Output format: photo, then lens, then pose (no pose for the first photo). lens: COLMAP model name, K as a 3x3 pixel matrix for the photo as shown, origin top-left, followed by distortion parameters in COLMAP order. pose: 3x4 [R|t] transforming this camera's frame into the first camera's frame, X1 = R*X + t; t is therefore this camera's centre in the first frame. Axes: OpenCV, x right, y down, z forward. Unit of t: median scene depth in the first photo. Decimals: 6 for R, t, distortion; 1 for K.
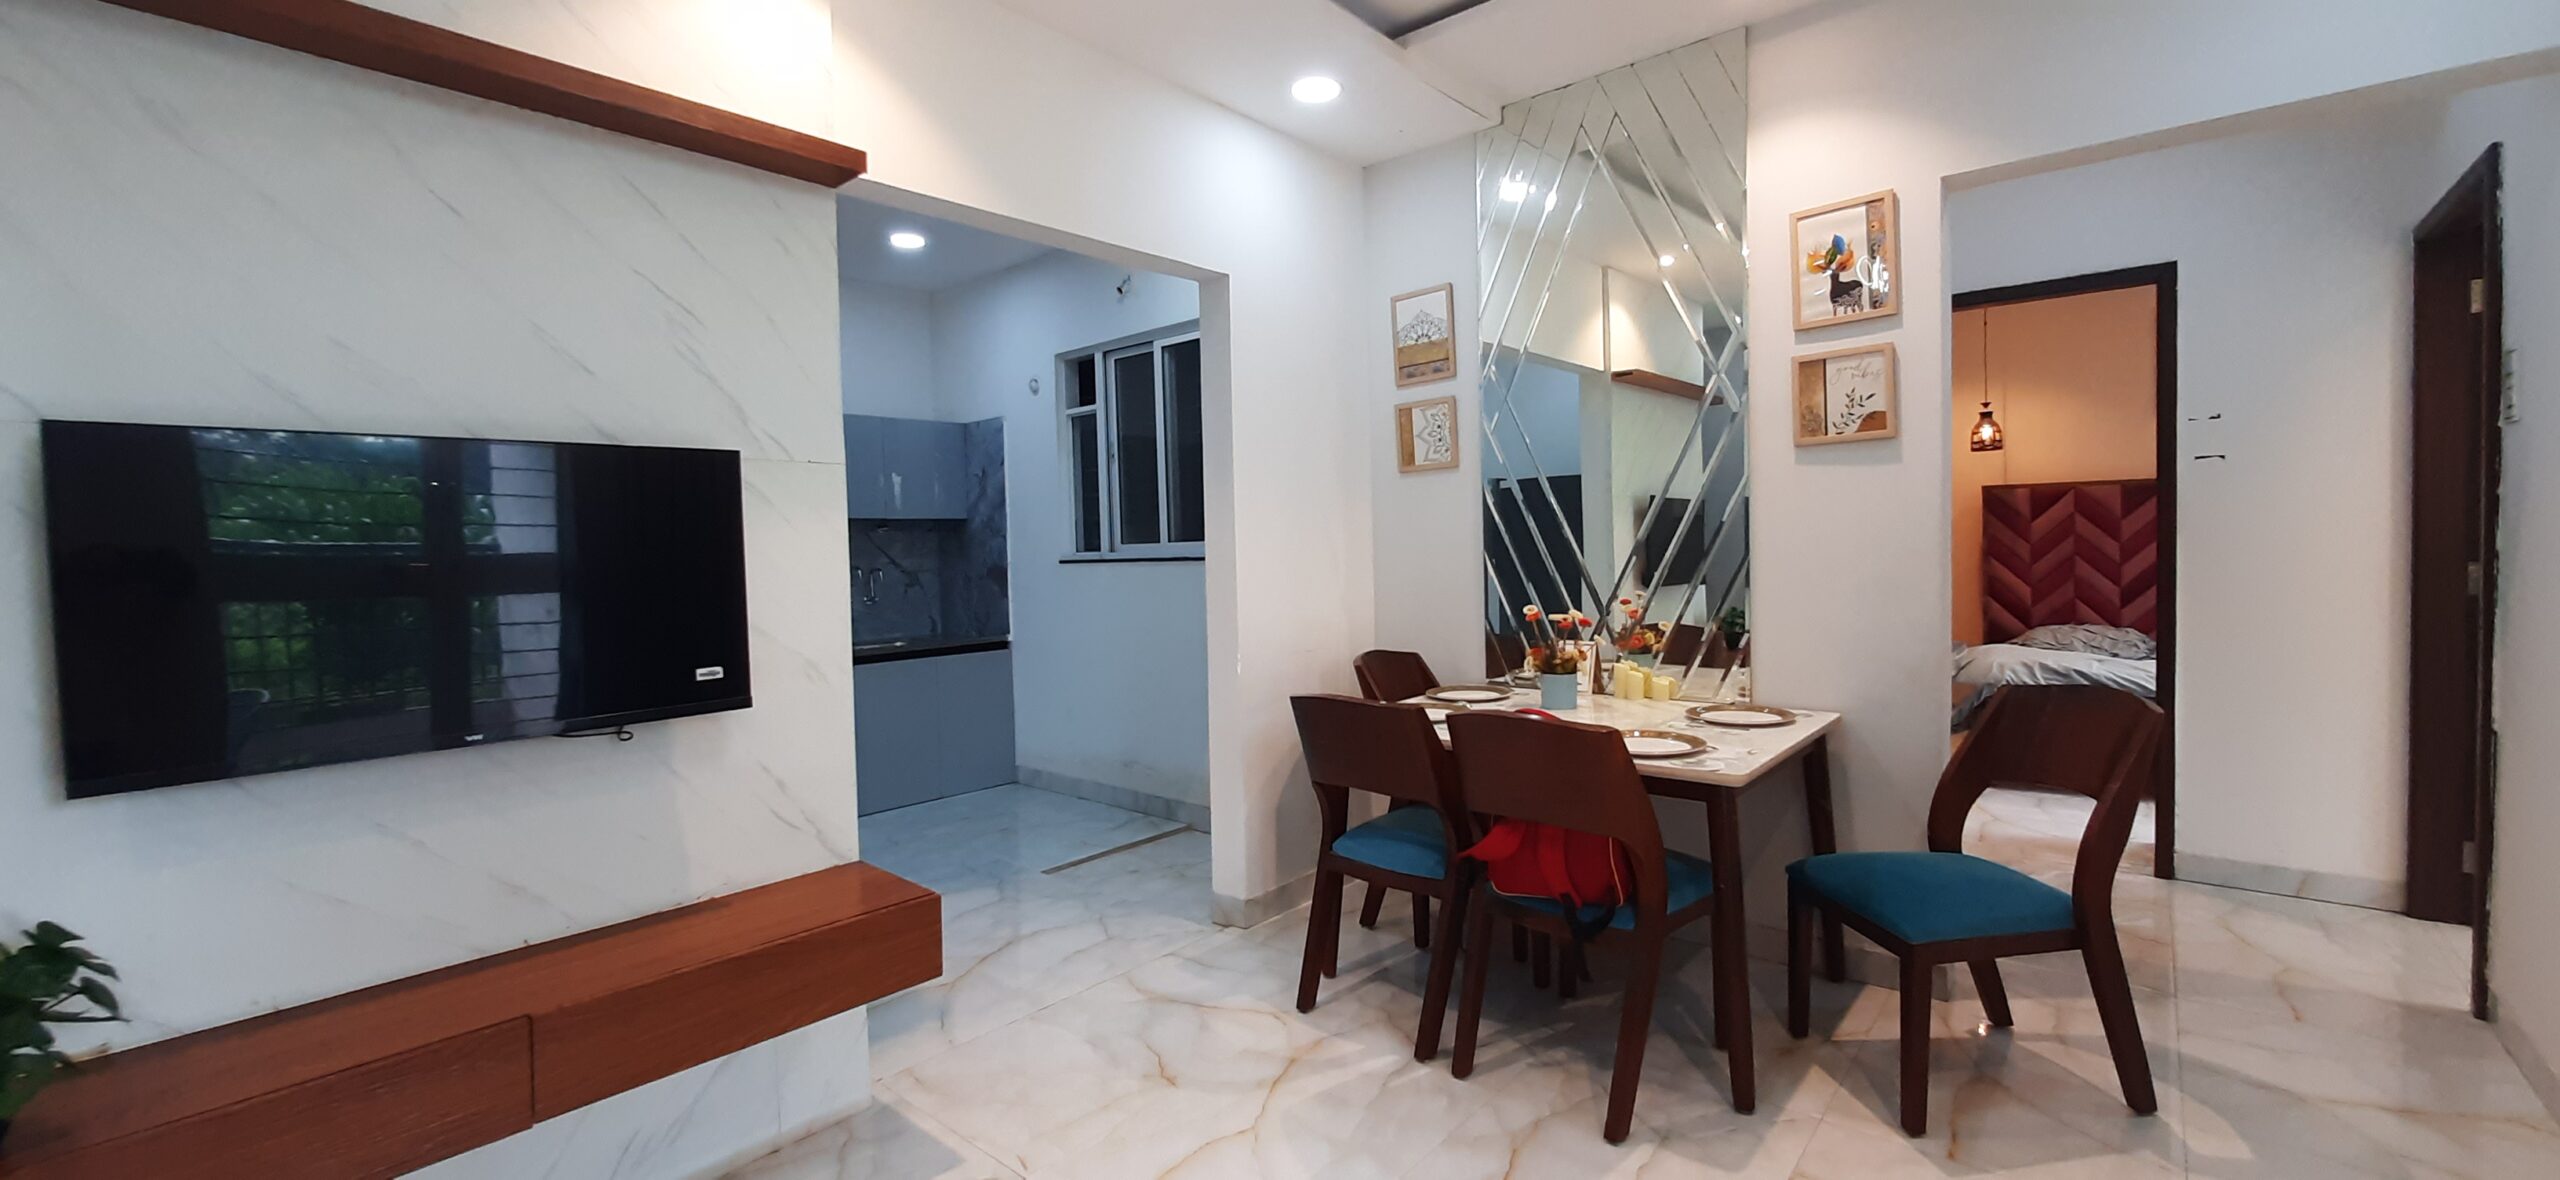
lens RADIAL K [[1021.4, 0, 1282.7], [0, 1021.4, 579.6], [0, 0, 1]] dist [-0.002229, 0.000250]
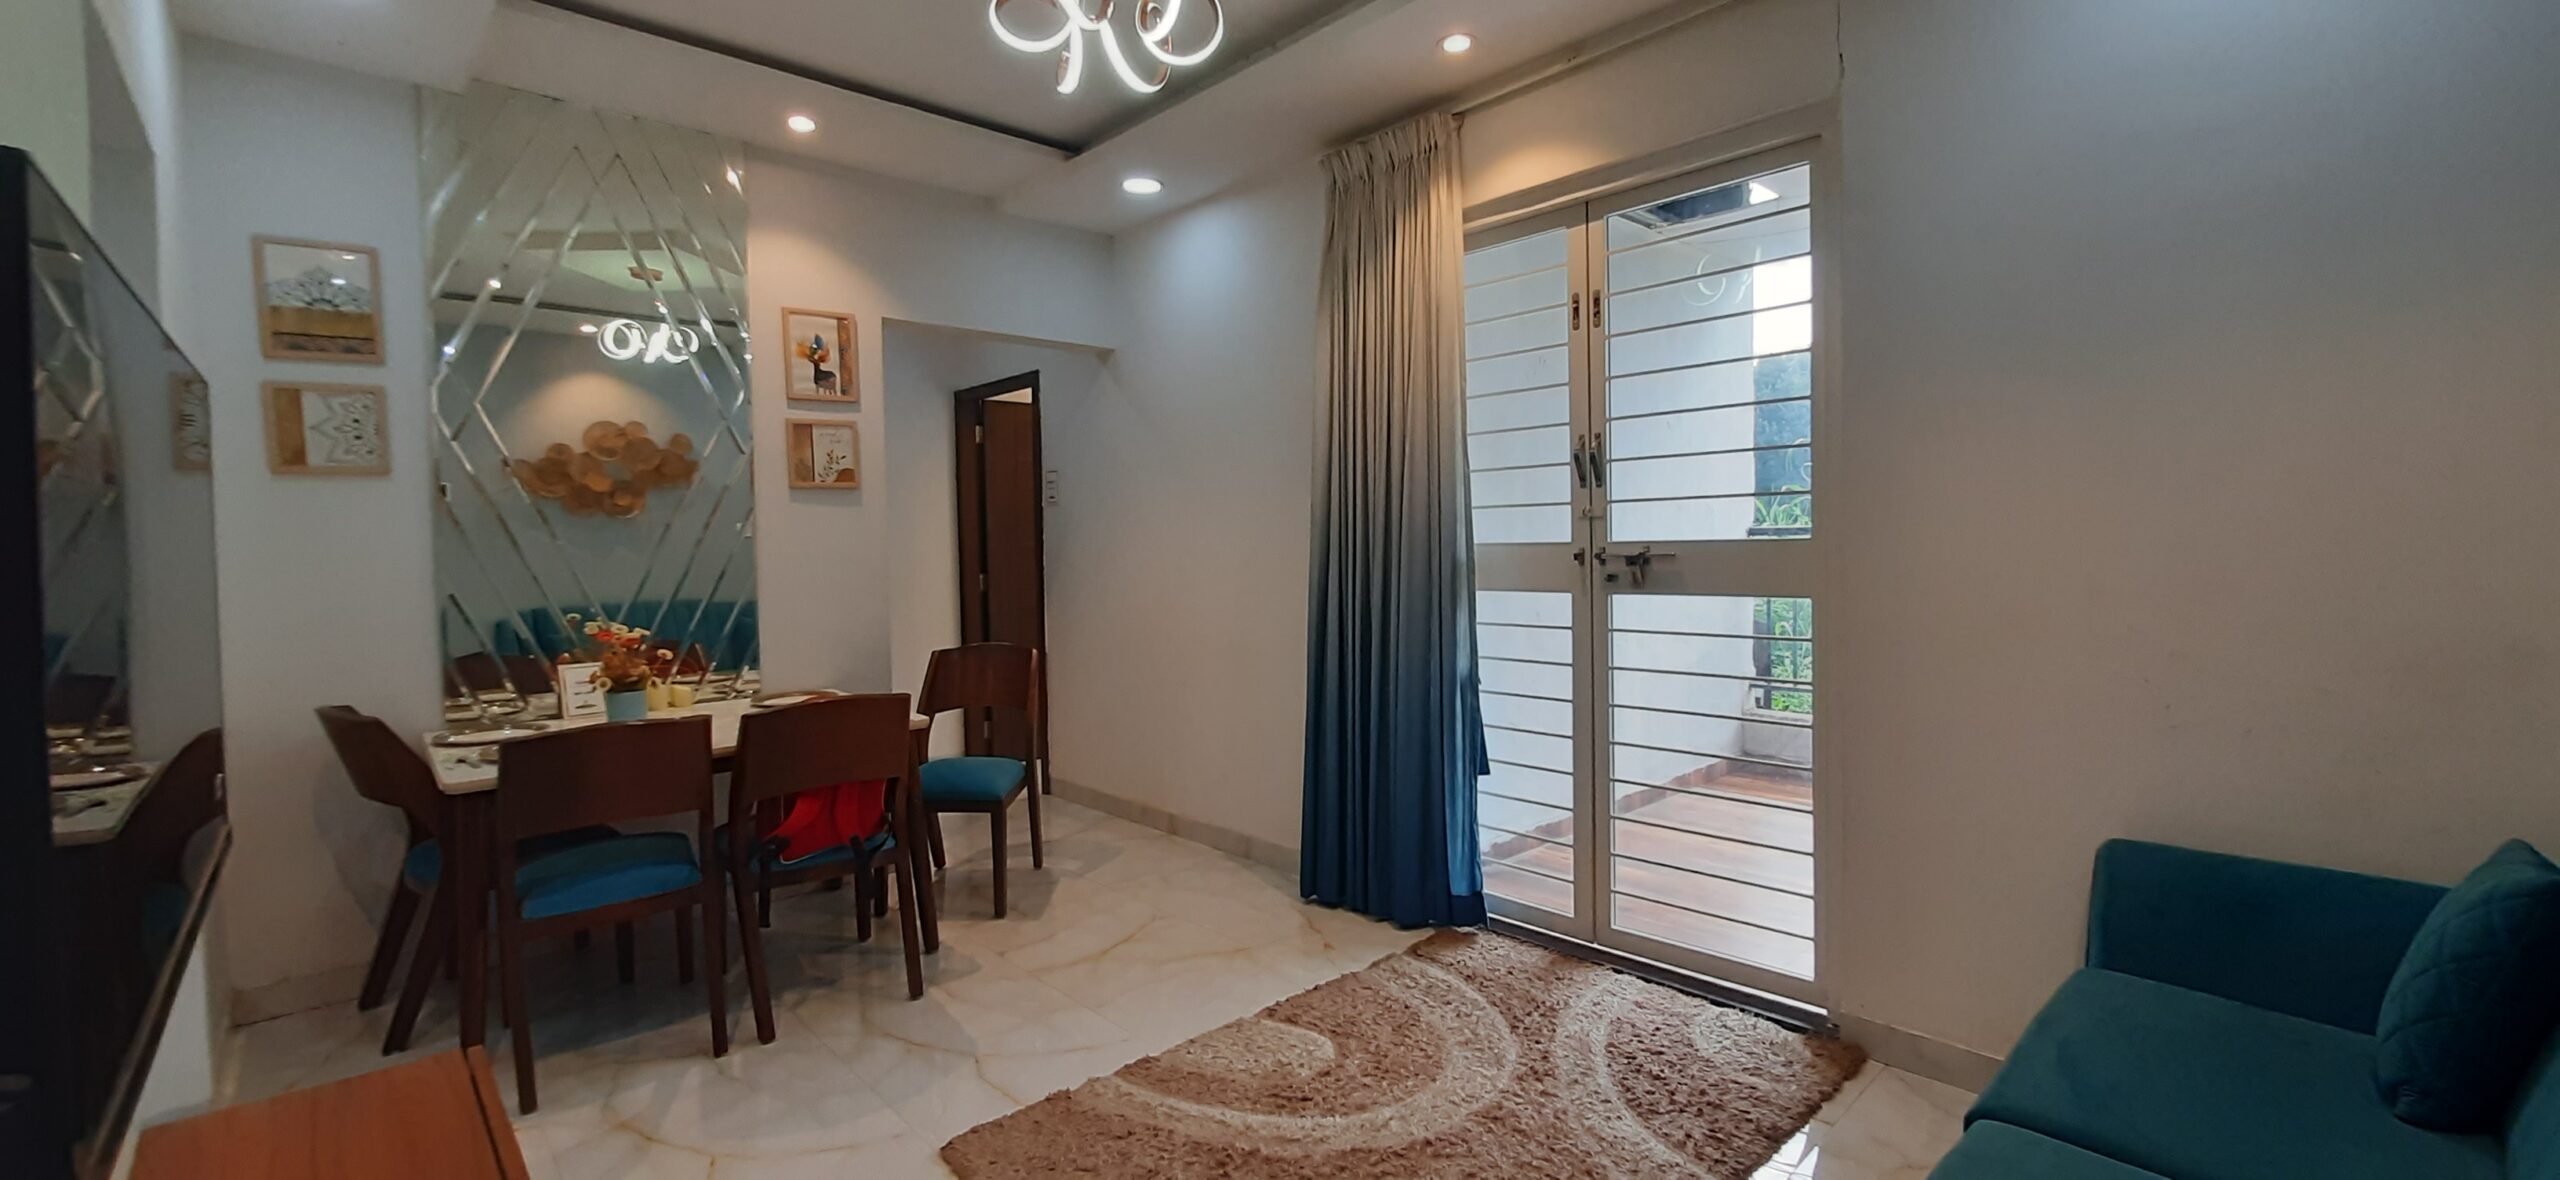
lens RADIAL K [[1021.4, 0, 1280.1], [0, 1021.4, 576.9], [0, 0, 1]] dist [-0.002229, 0.000250]
pose [[0.112441, -0.012664, 0.993578, -0.613348], [0.048999, 0.998773, 0.007185, 0.001918], [-0.992450, 0.047877, 0.112924, 0.214756]]
